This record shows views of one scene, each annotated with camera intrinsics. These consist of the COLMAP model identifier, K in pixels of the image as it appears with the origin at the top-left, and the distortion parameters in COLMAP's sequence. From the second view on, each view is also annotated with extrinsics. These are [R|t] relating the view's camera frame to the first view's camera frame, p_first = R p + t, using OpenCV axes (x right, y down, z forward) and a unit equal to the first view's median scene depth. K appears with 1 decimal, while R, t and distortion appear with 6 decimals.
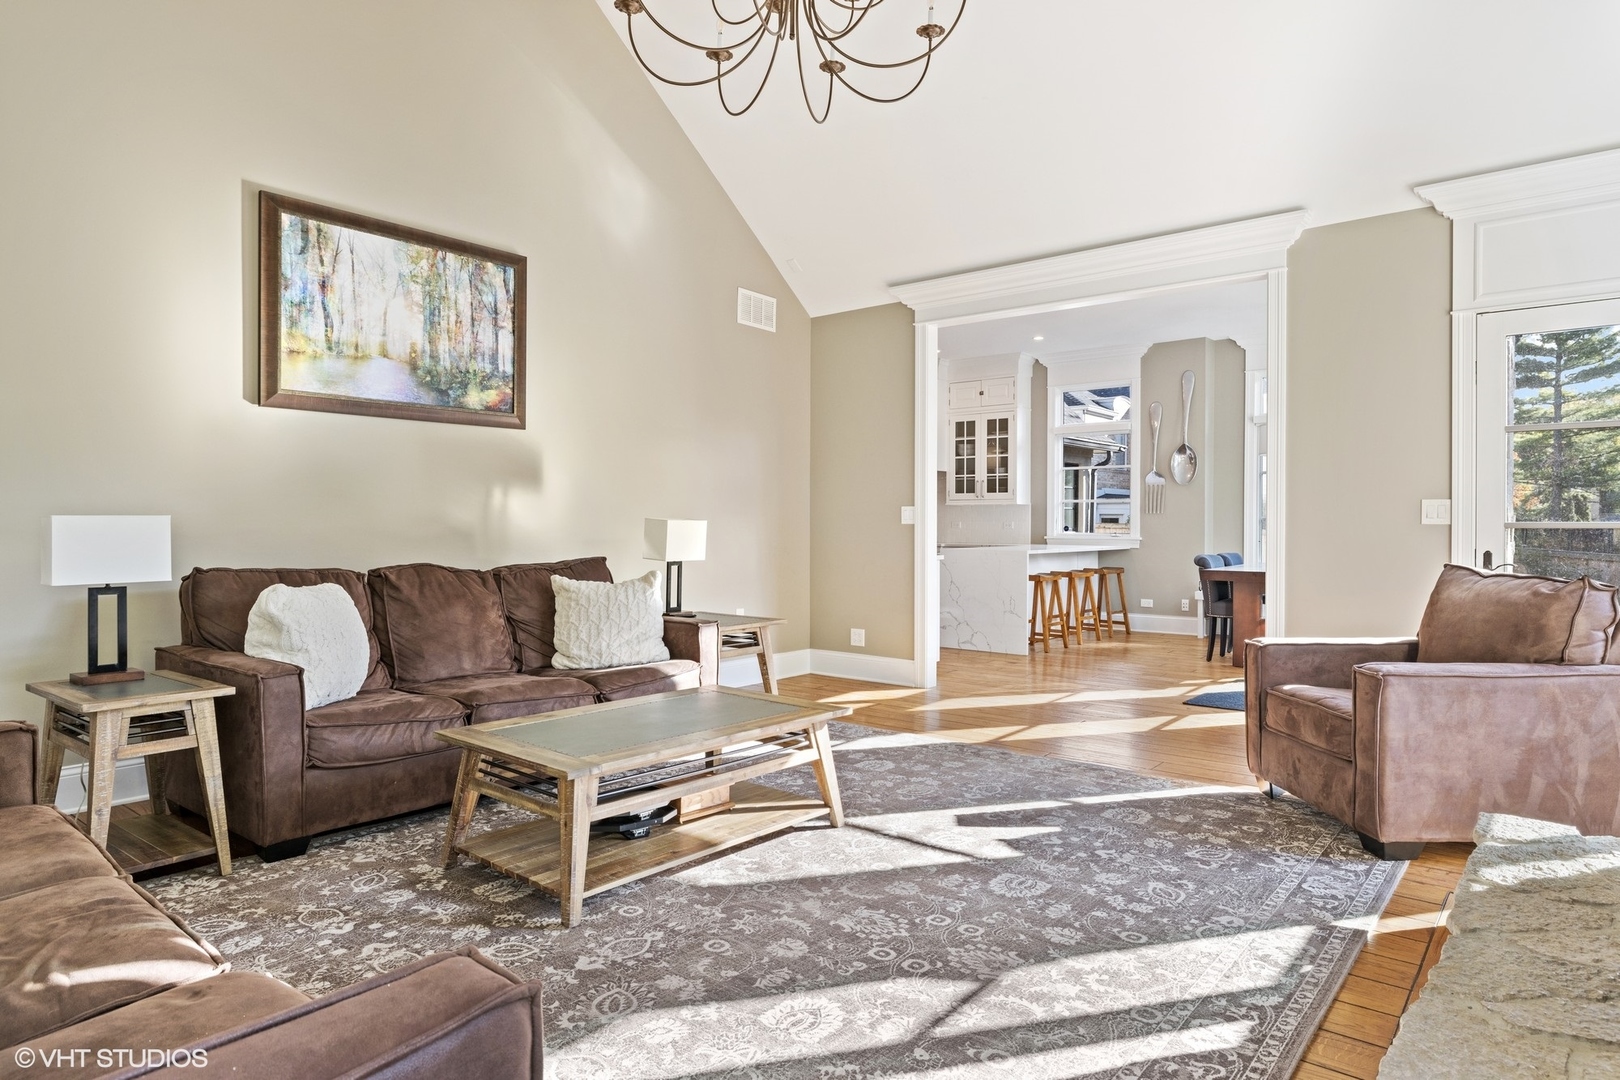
lens RADIAL K [[966.1, 0, 808.2], [0, 966.1, 532.0], [0, 0, 1]] dist [-0.003536, -0.001436]
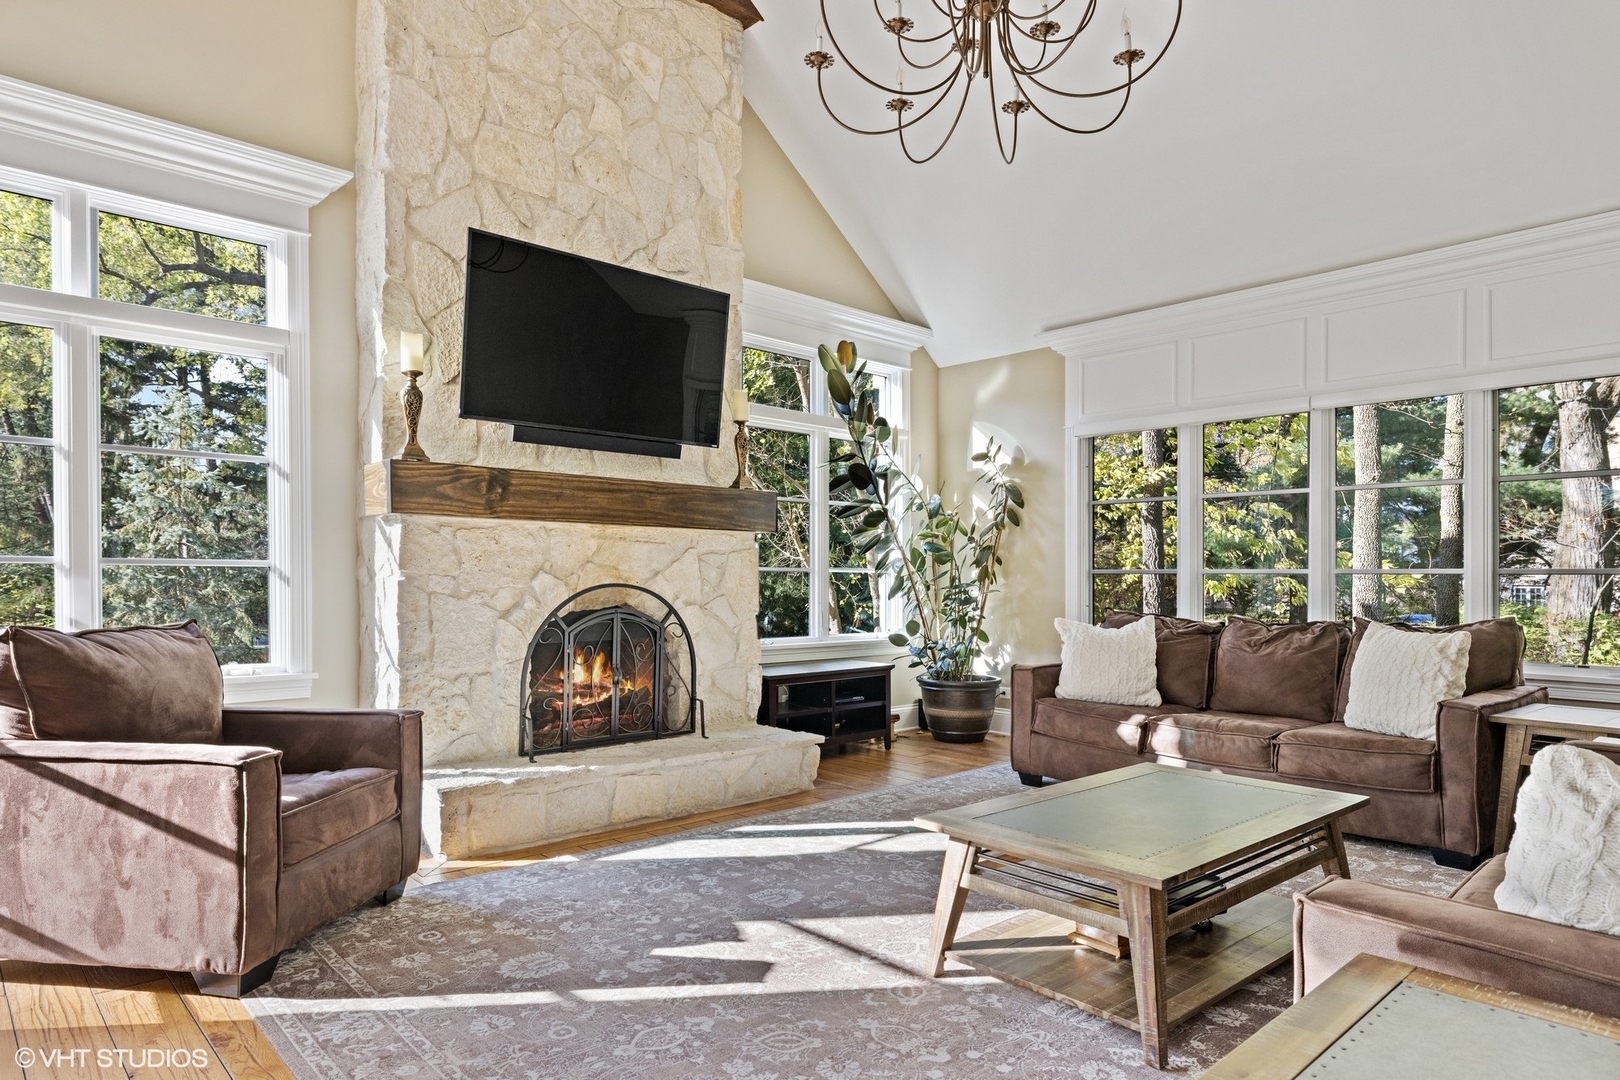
lens RADIAL K [[966.1, 0, 806.3], [0, 966.1, 550.2], [0, 0, 1]] dist [-0.003536, -0.001436]
pose [[-0.990645, -0.000696, 0.136464, 0.029842], [-0.003483, 0.999790, -0.020186, -0.009347], [-0.136422, -0.020472, -0.990439, 1.976875]]
